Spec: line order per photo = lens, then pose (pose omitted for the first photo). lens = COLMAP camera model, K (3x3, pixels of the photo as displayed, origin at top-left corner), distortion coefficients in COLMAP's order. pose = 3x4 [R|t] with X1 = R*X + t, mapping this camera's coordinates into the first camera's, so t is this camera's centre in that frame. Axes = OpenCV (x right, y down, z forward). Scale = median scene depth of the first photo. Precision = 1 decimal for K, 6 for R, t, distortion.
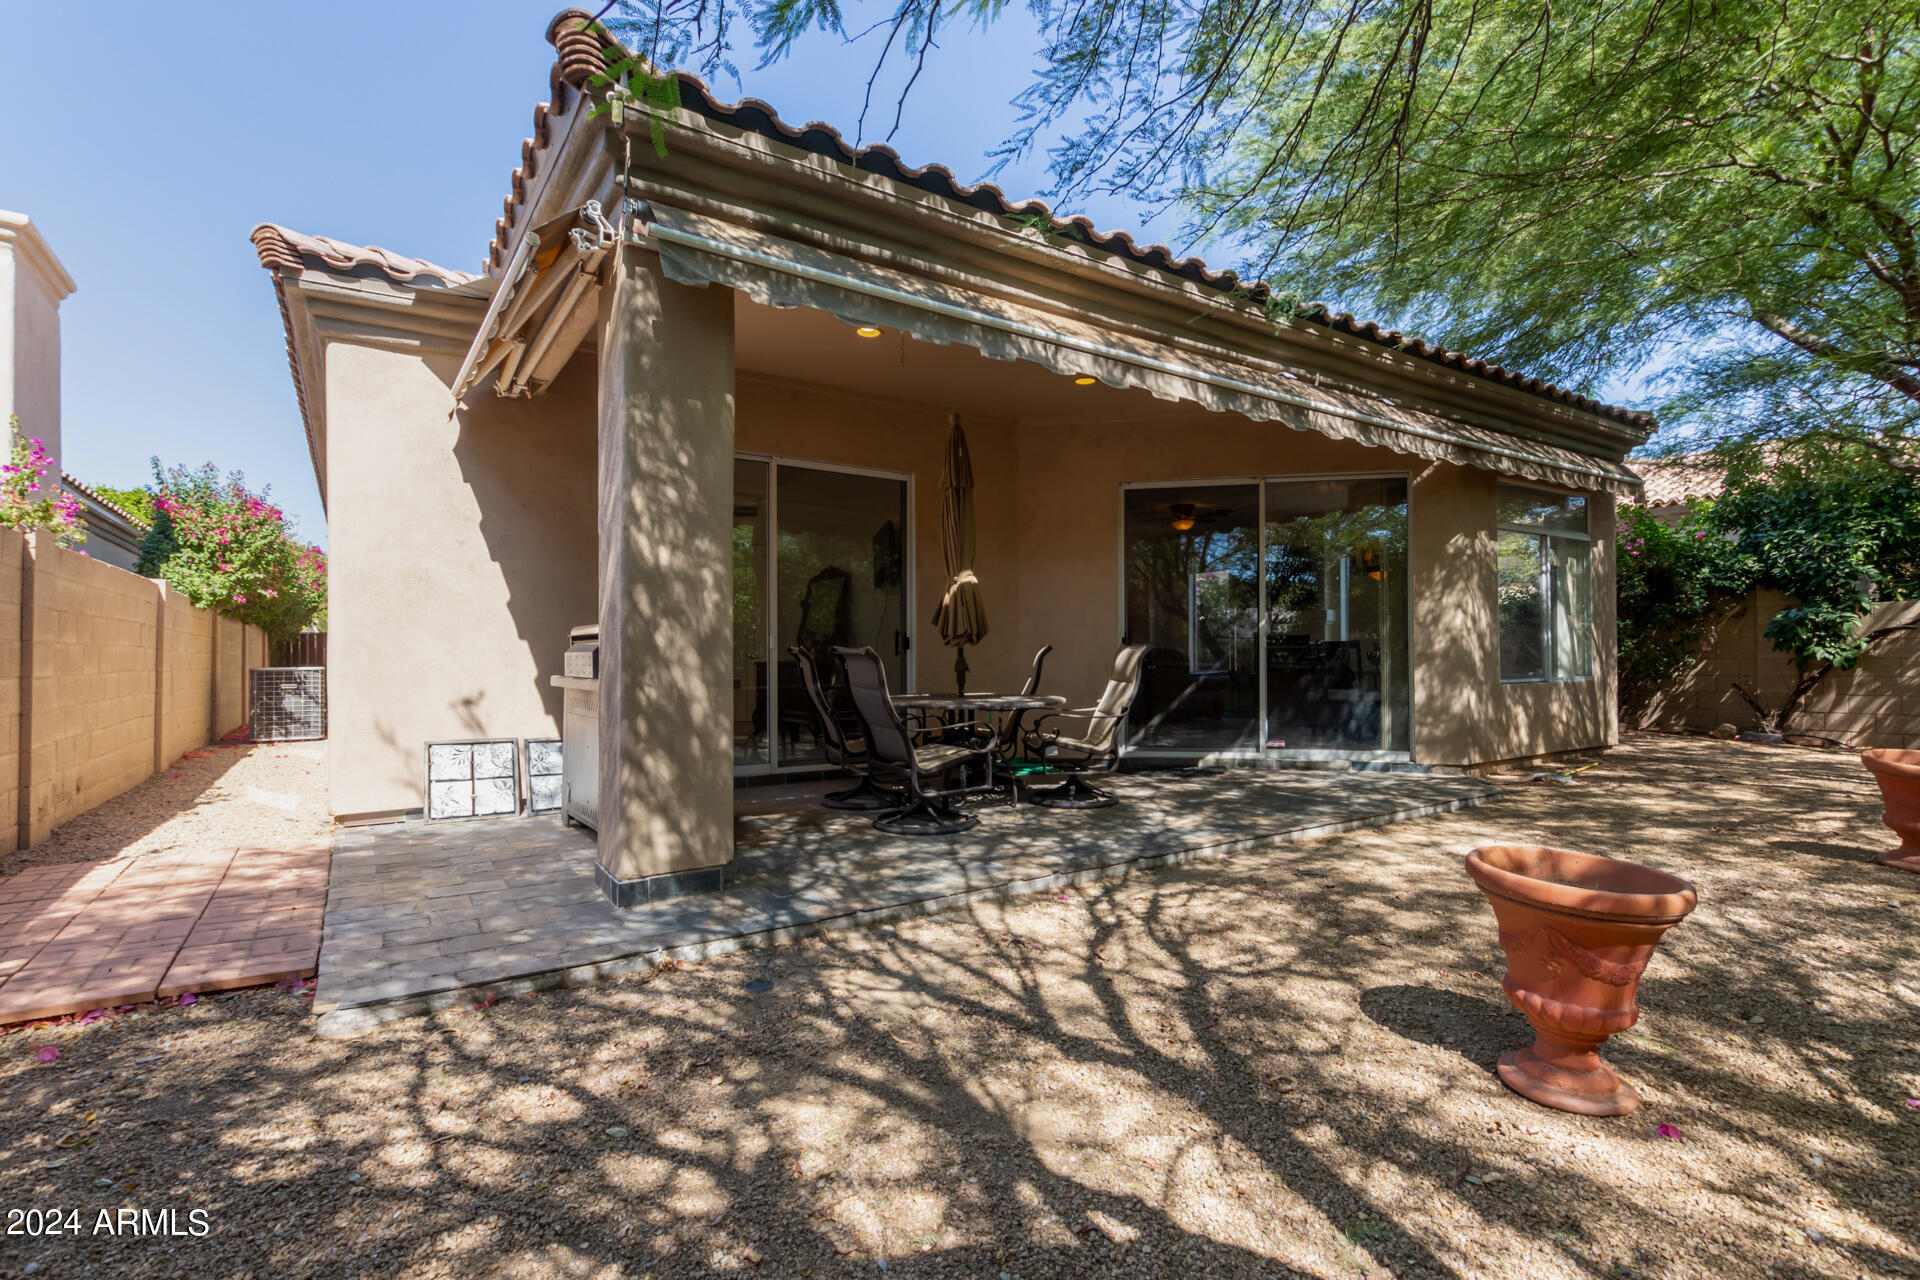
lens RADIAL K [[896.5, 0, 959.8], [0, 896.5, 641.2], [0, 0, 1]] dist [0.000733, 0.000005]
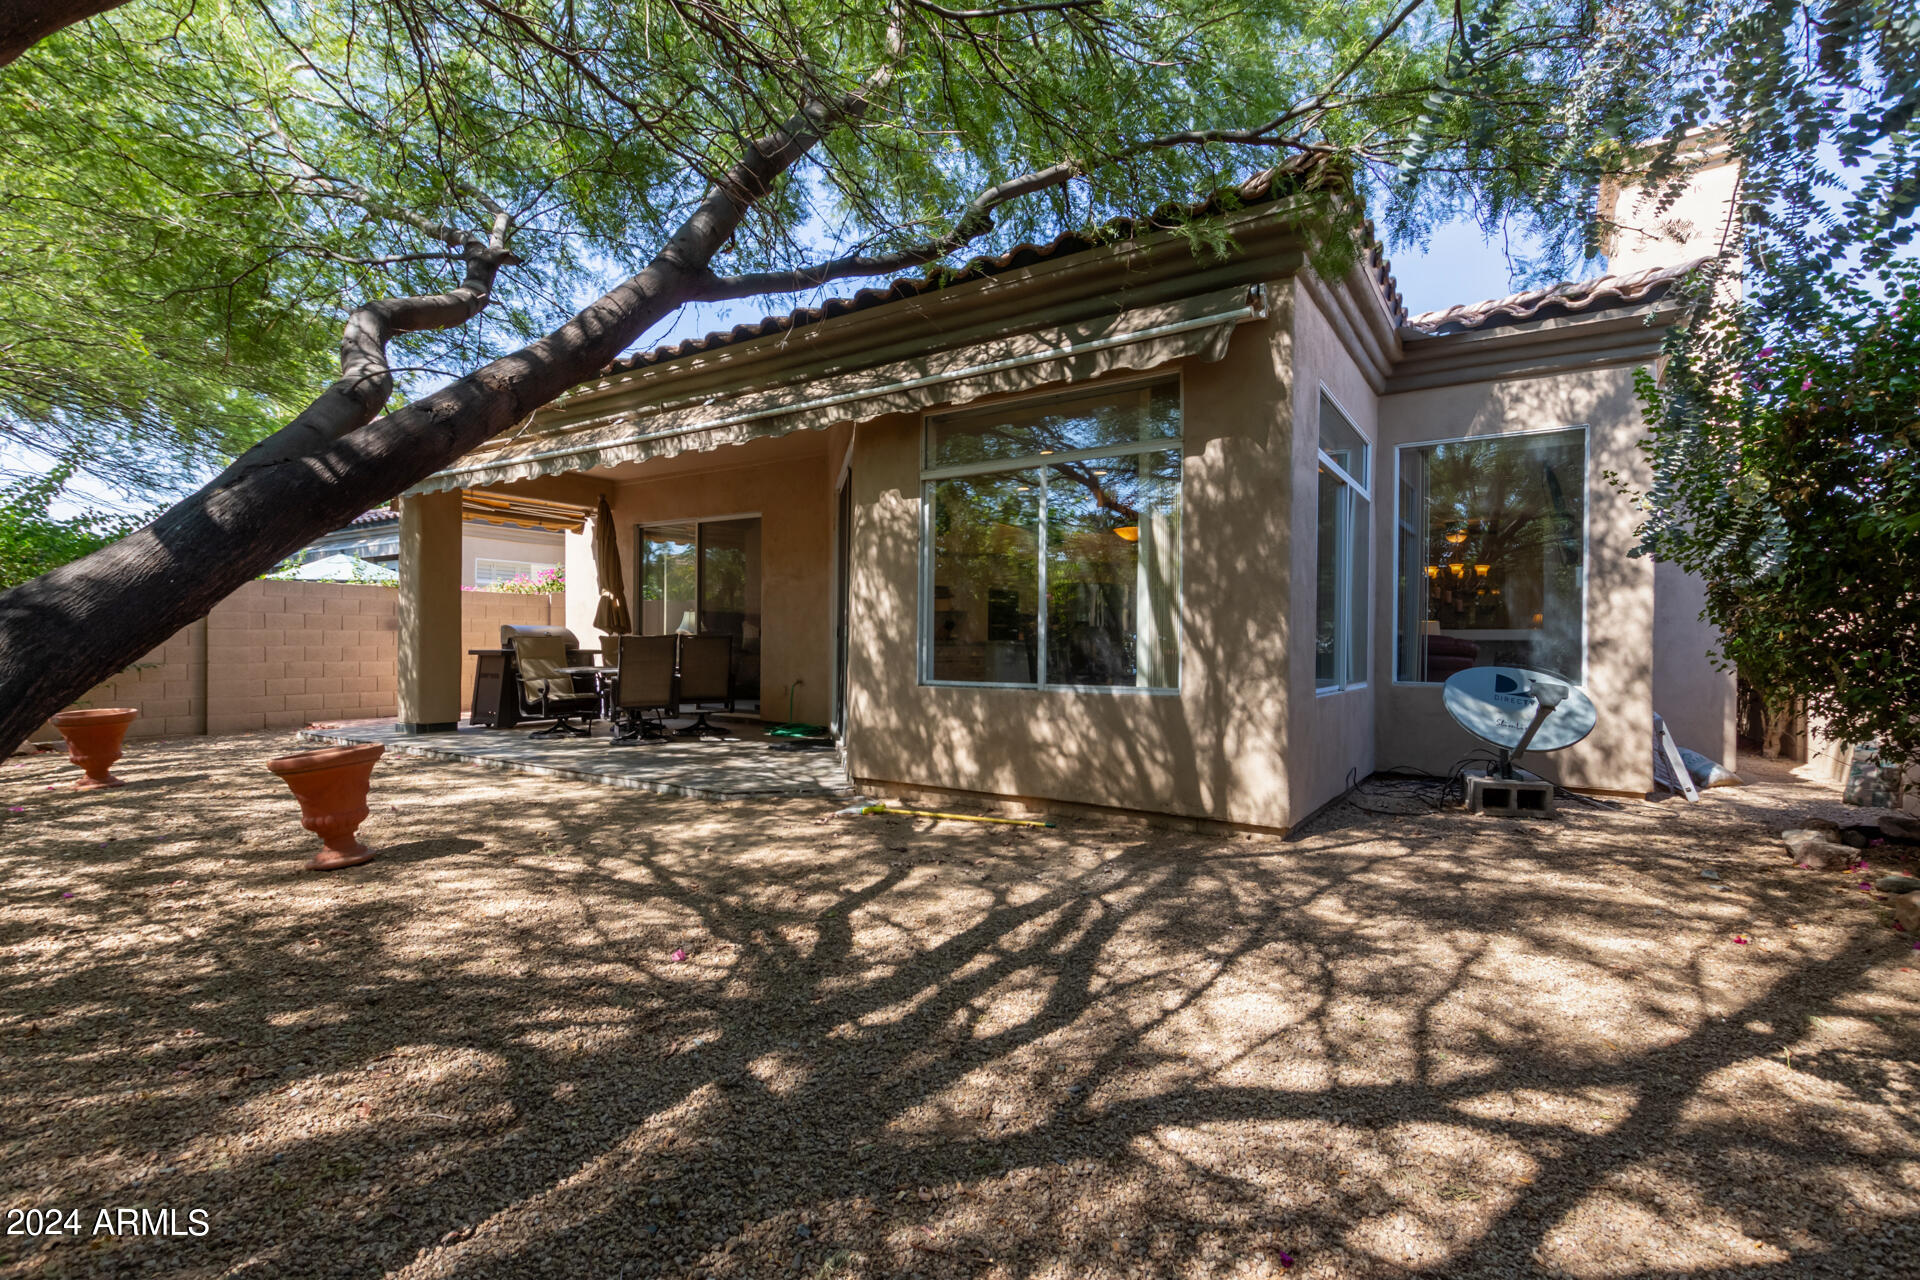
lens RADIAL K [[896.5, 0, 960.4], [0, 896.5, 649.2], [0, 0, 1]] dist [0.000733, 0.000005]
pose [[0.382300, 0.000392, -0.924038, 1.348596], [-0.001278, 0.999999, -0.000104, 0.016810], [0.924037, 0.001221, 0.382300, 0.757951]]
